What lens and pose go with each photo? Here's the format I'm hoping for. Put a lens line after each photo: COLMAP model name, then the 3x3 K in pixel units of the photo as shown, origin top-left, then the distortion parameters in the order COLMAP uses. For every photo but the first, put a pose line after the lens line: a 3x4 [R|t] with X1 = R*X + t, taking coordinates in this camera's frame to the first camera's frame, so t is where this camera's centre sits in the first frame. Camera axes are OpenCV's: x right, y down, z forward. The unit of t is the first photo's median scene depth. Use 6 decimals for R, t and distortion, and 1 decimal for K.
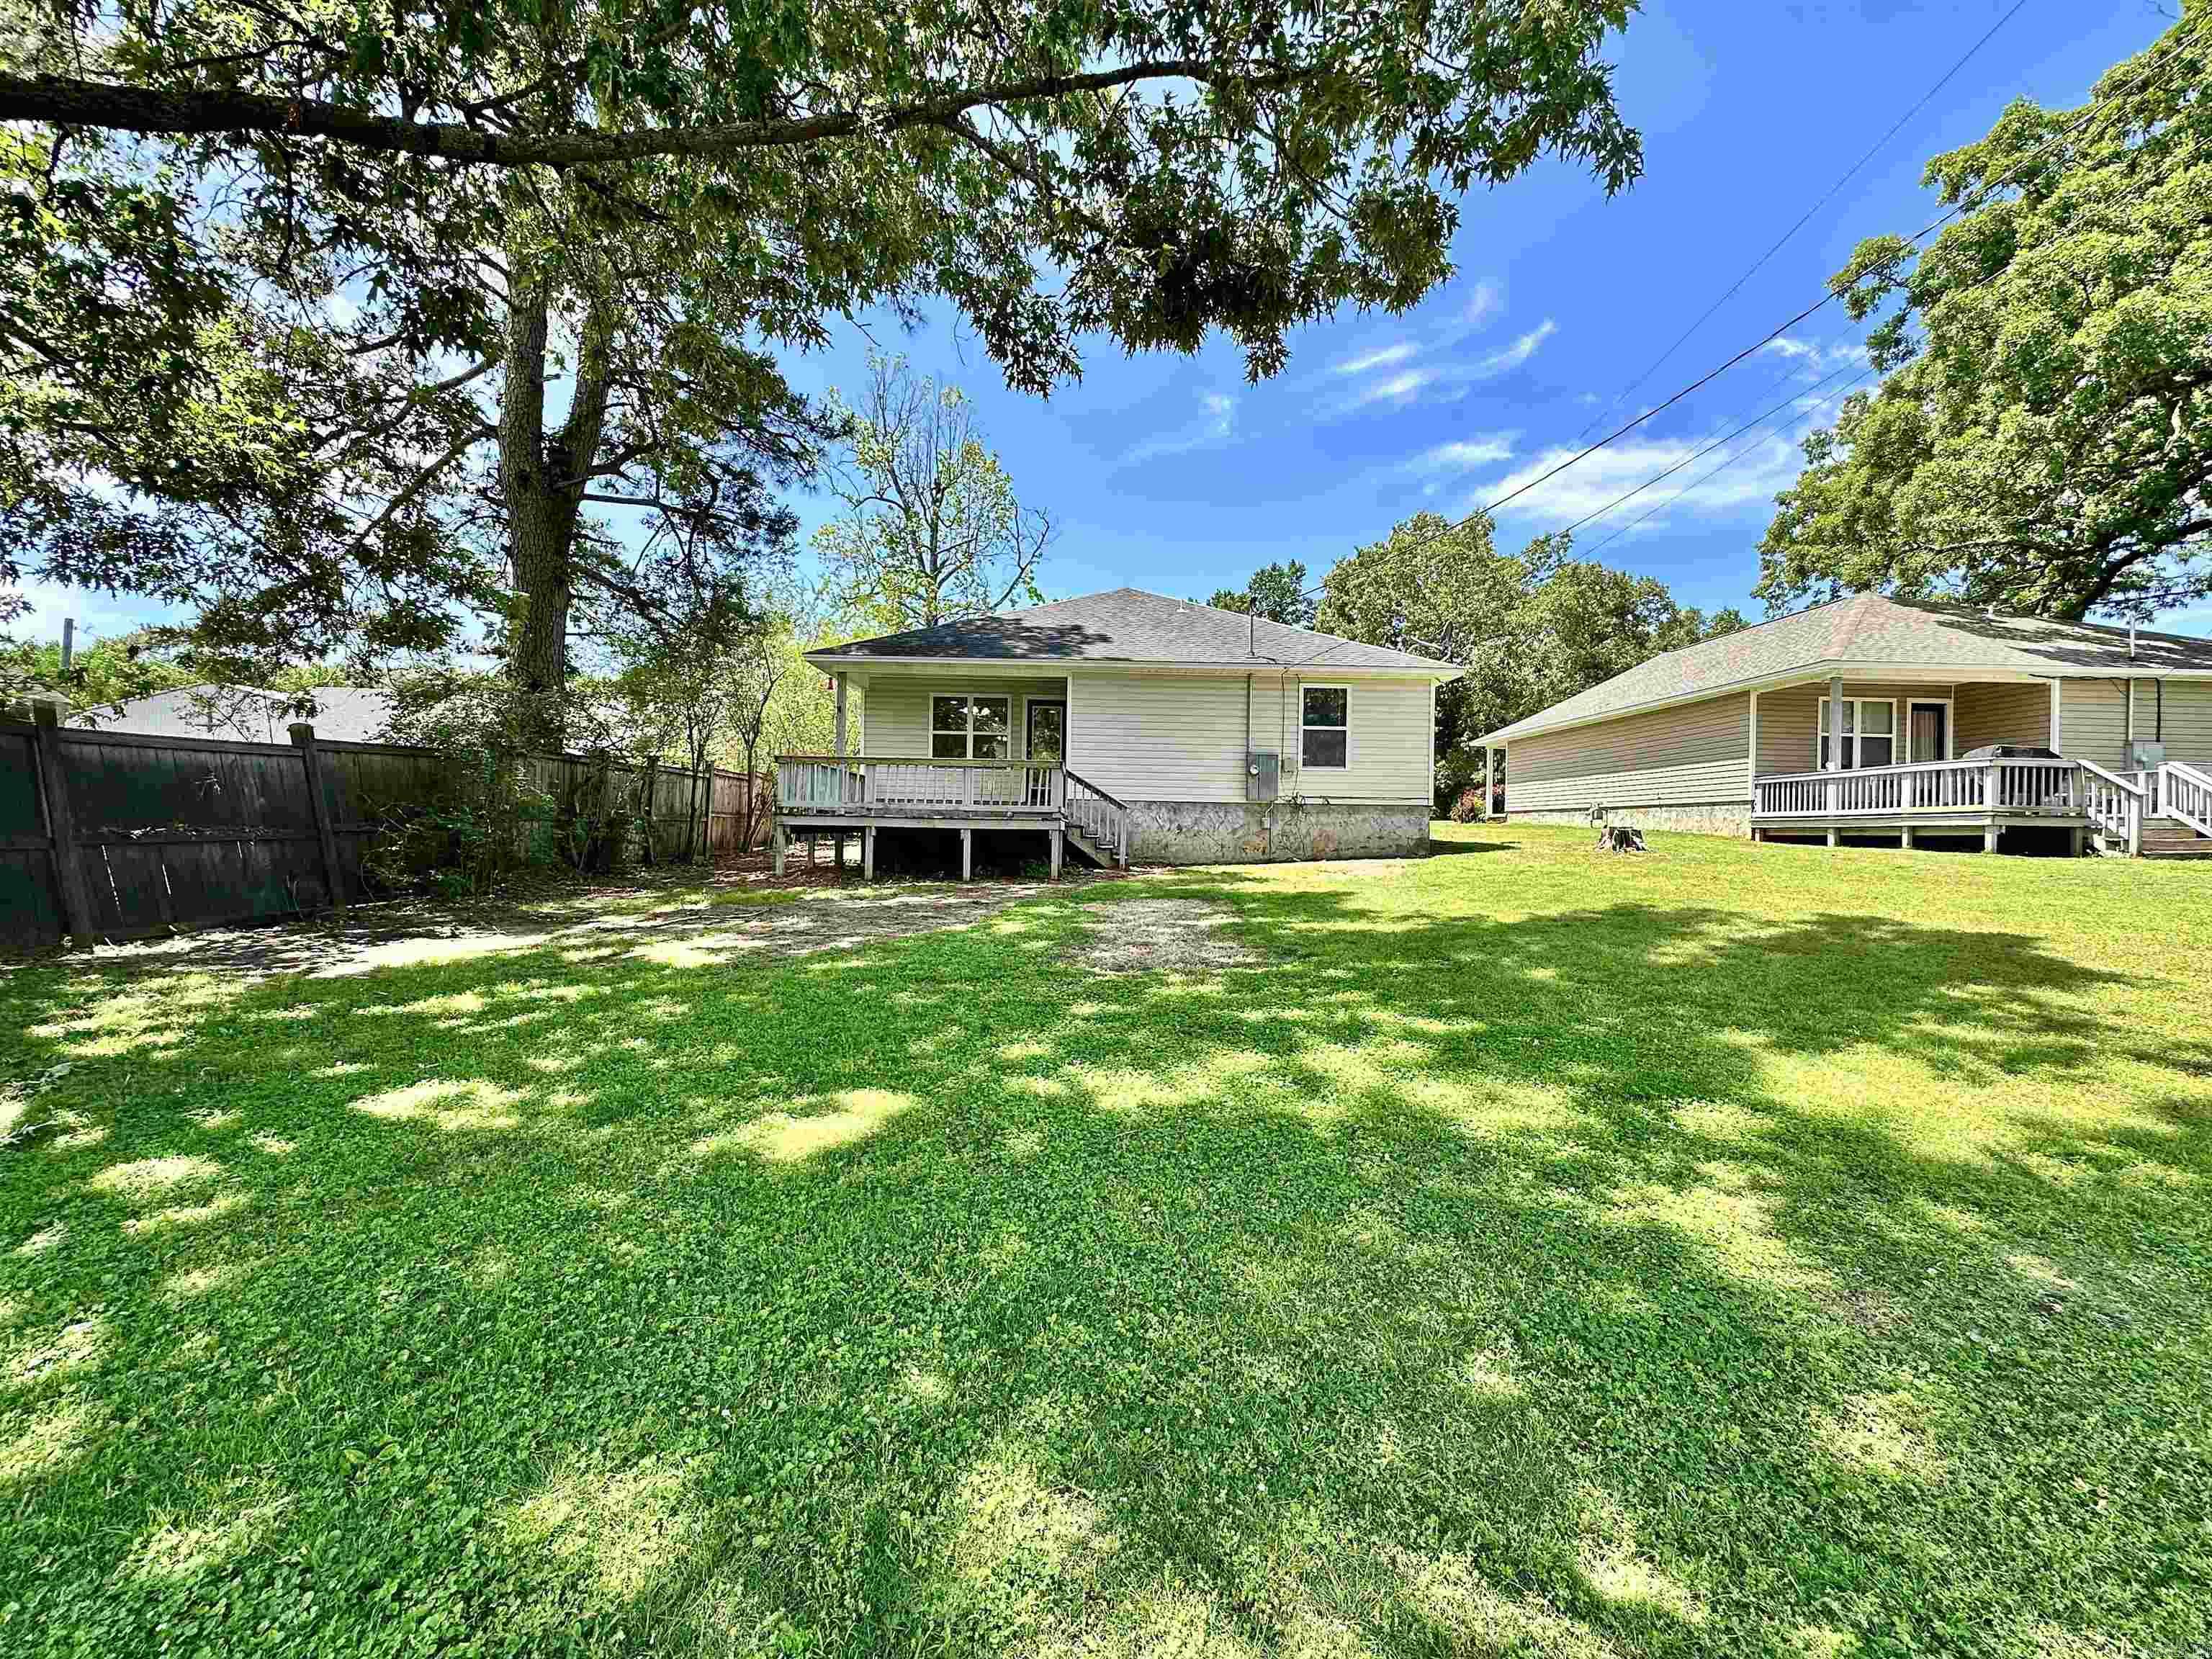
lens RADIAL K [[883.3, 0, 1105.7], [0, 883.3, 827.4], [0, 0, 1]] dist [-0.003068, 0.000396]
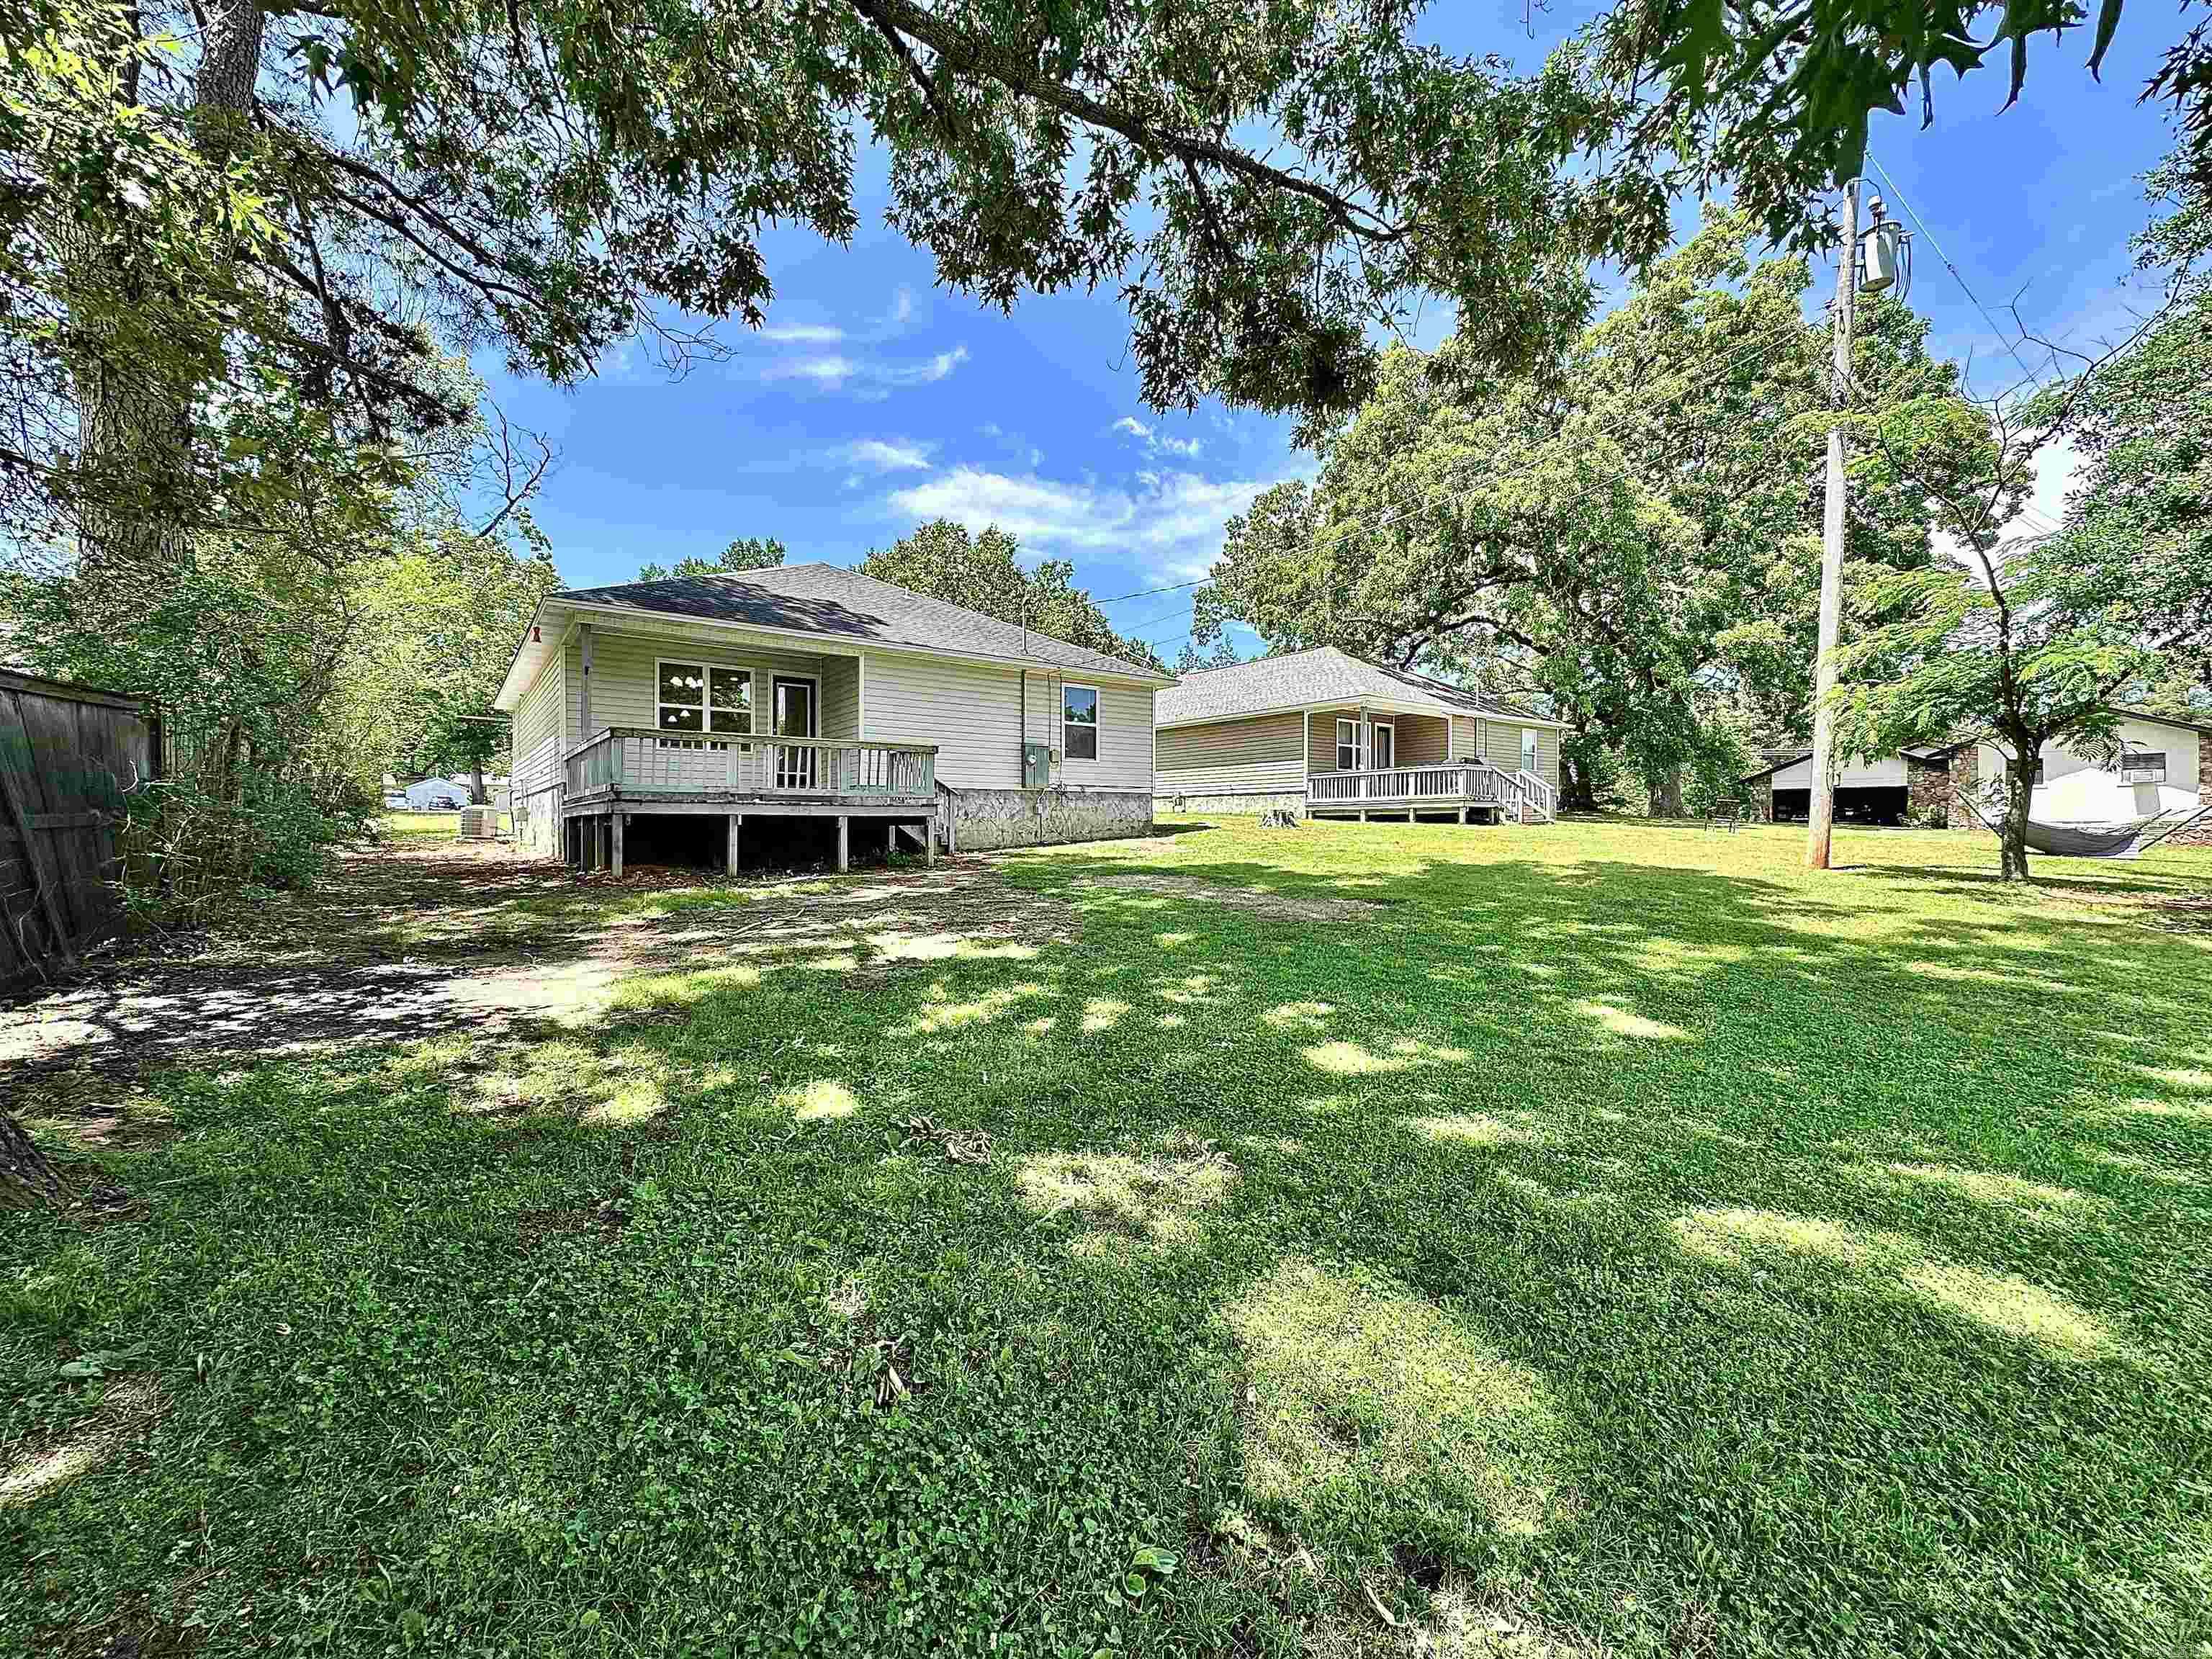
lens RADIAL K [[879.8, 0, 1101.2], [0, 879.8, 852.6], [0, 0, 1]] dist [-0.000285, 0.000086]
pose [[0.809392, -0.035750, 0.586179, -0.395532], [0.011289, 0.998908, 0.045334, 0.000887], [-0.587160, -0.030076, 0.808912, 0.069577]]
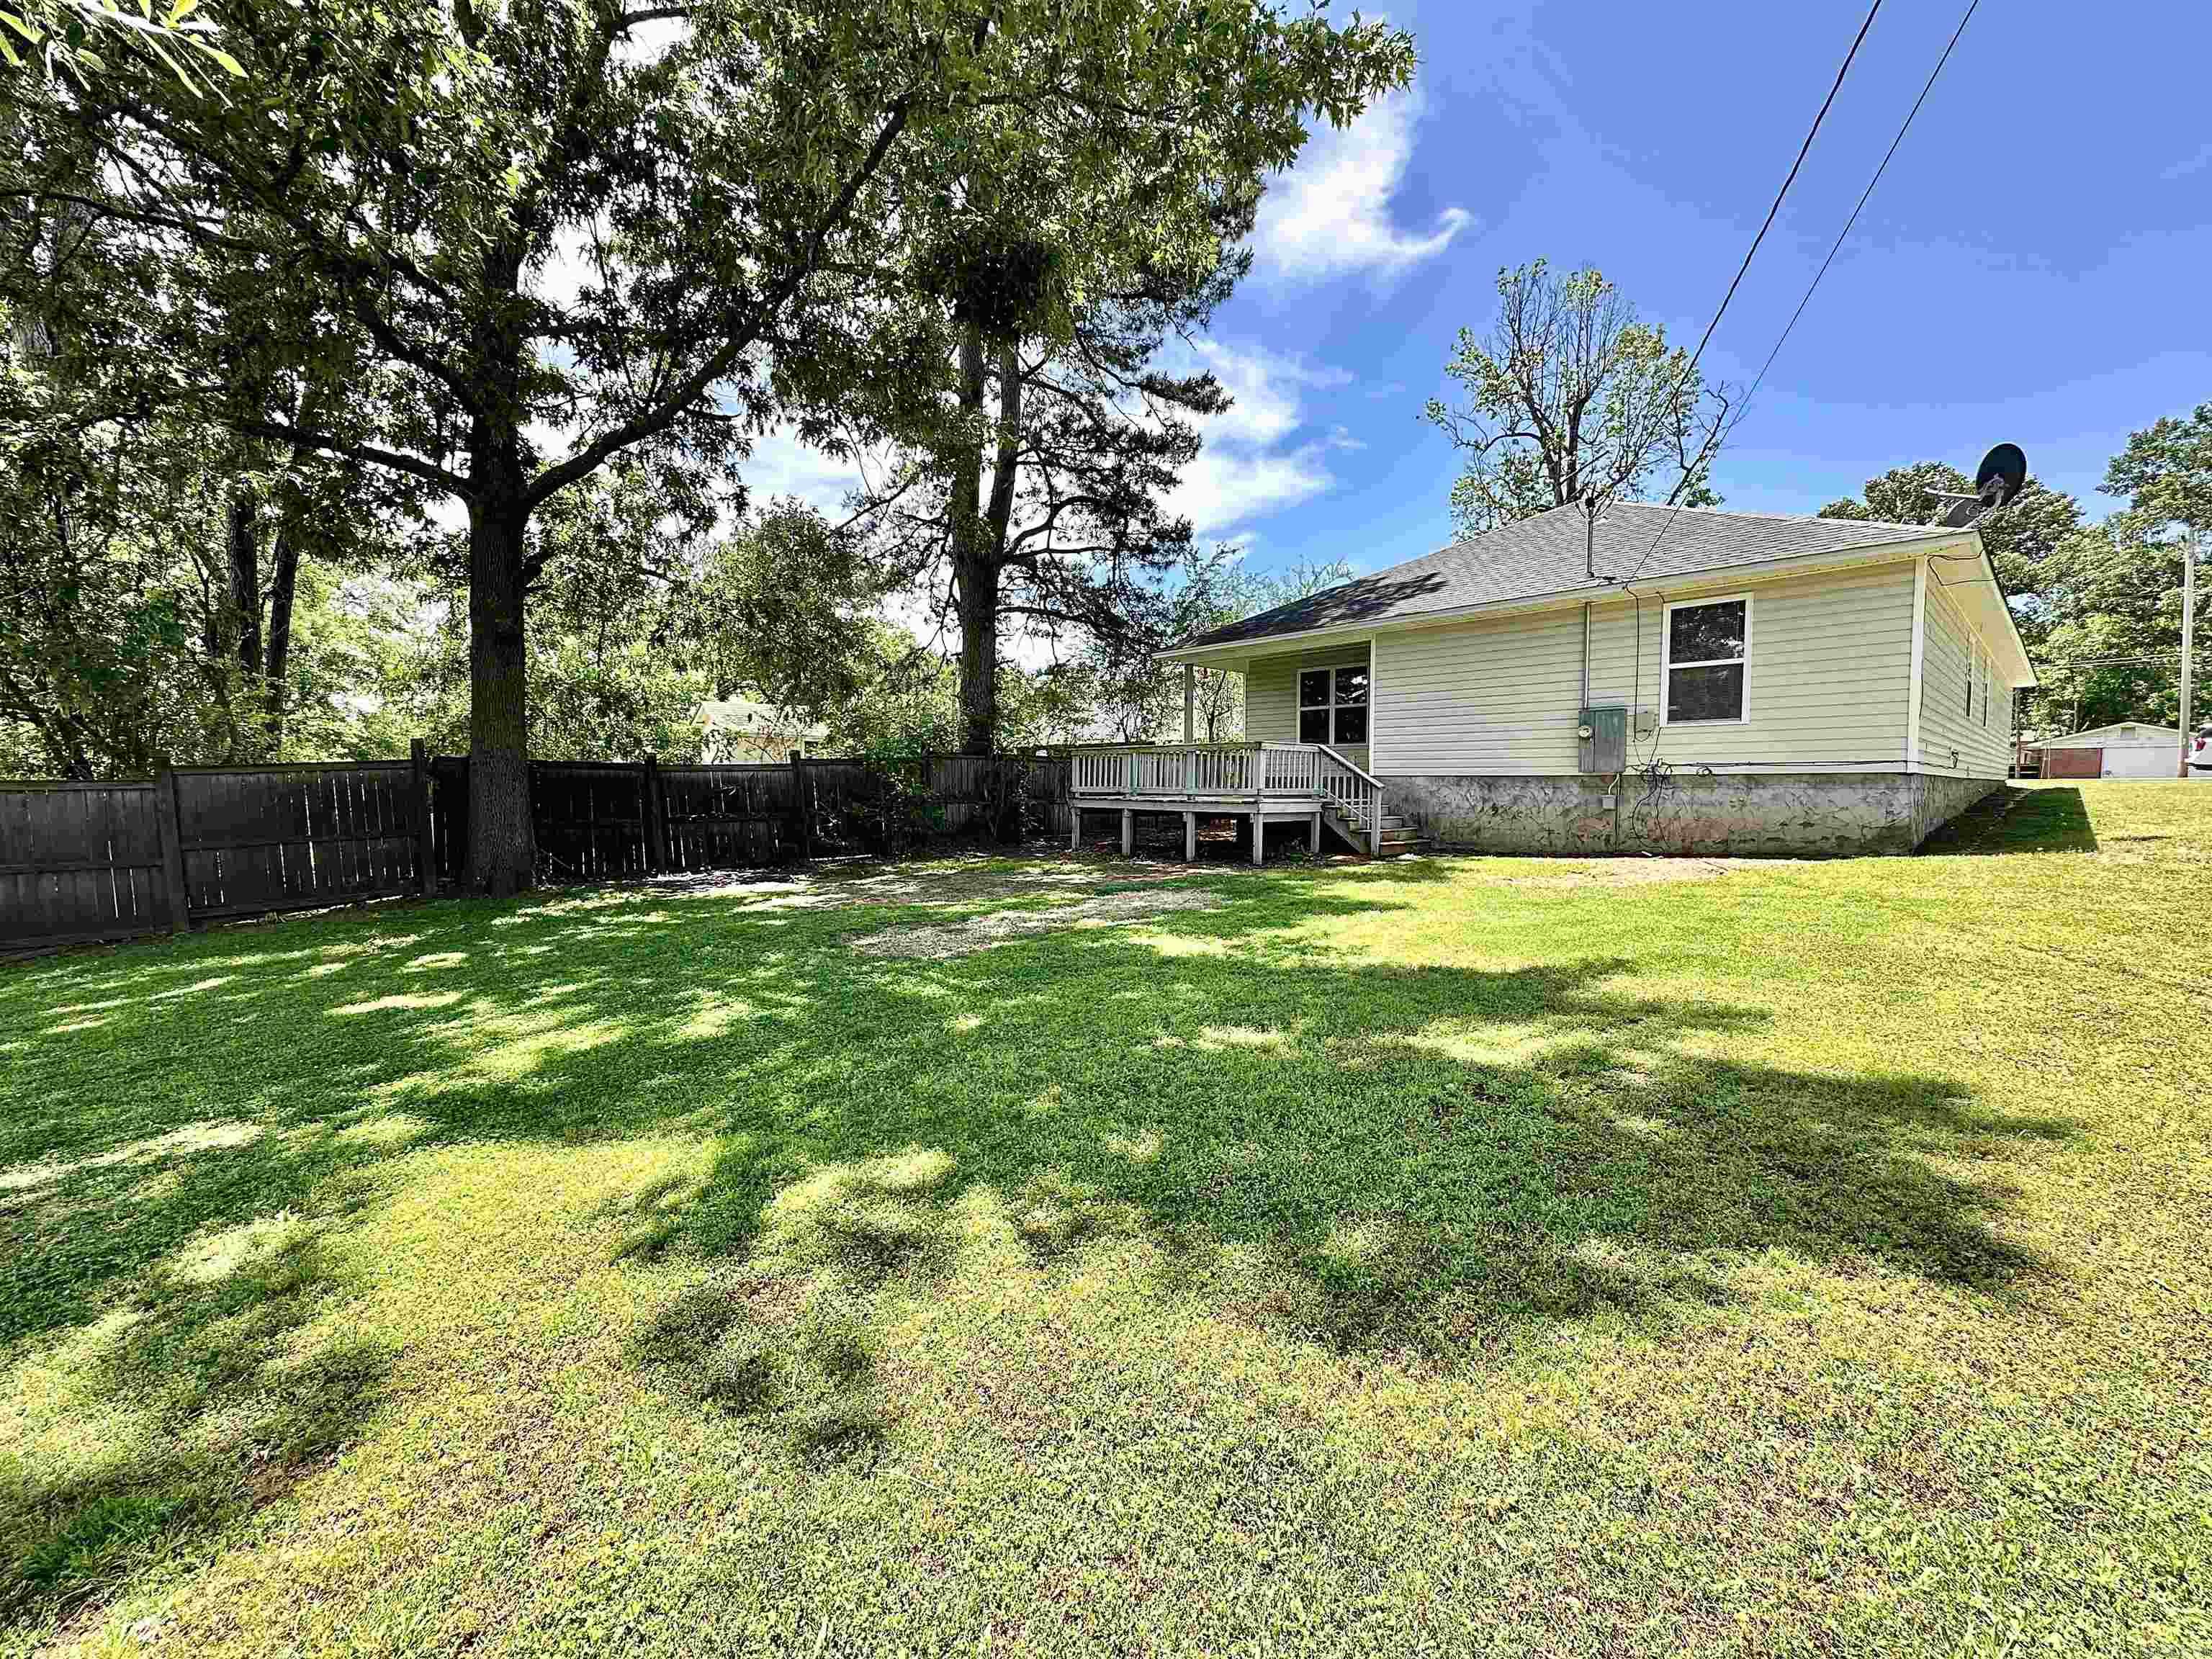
lens RADIAL K [[883.3, 0, 1105.7], [0, 883.3, 827.4], [0, 0, 1]] dist [-0.003068, 0.000396]
pose [[0.663708, 0.020653, -0.747706, 0.453068], [0.011378, 0.999224, 0.037700, -0.016538], [0.747905, -0.033529, 0.662959, 0.193535]]
